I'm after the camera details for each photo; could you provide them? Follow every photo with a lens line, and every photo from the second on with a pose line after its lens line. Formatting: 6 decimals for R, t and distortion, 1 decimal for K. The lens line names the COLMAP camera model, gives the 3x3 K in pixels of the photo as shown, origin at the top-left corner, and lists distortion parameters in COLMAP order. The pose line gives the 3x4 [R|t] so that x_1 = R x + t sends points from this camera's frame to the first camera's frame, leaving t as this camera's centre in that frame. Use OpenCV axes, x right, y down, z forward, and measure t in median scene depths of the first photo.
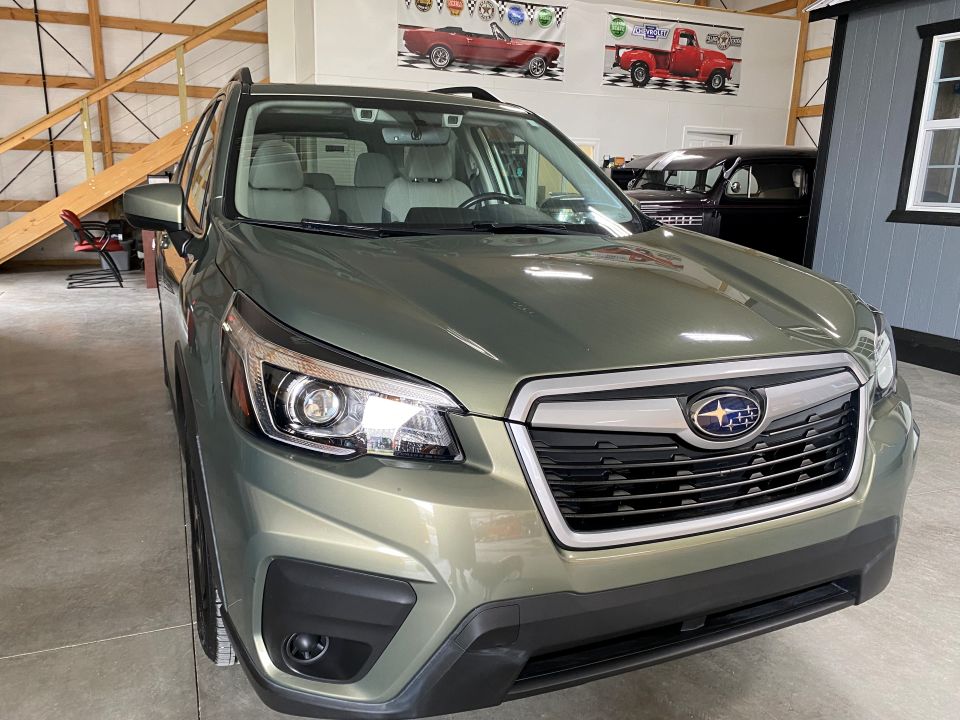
lens RADIAL K [[734.8, 0, 462.4], [0, 734.8, 363.4], [0, 0, 1]] dist [0.018590, -0.012553]
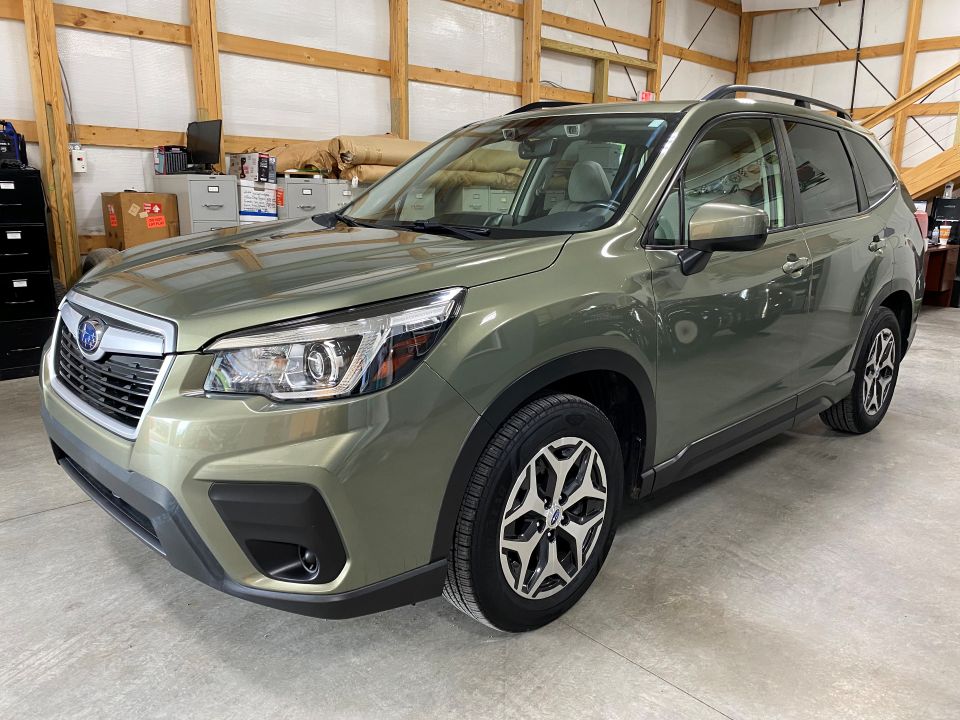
lens RADIAL K [[734.8, 0, 482.1], [0, 734.8, 362.3], [0, 0, 1]] dist [0.018590, -0.012553]
pose [[0.365292, 0.189579, -0.911385, 0.321749], [-0.230510, 0.966974, 0.108751, -0.034972], [0.901902, 0.170357, 0.396927, 0.185735]]
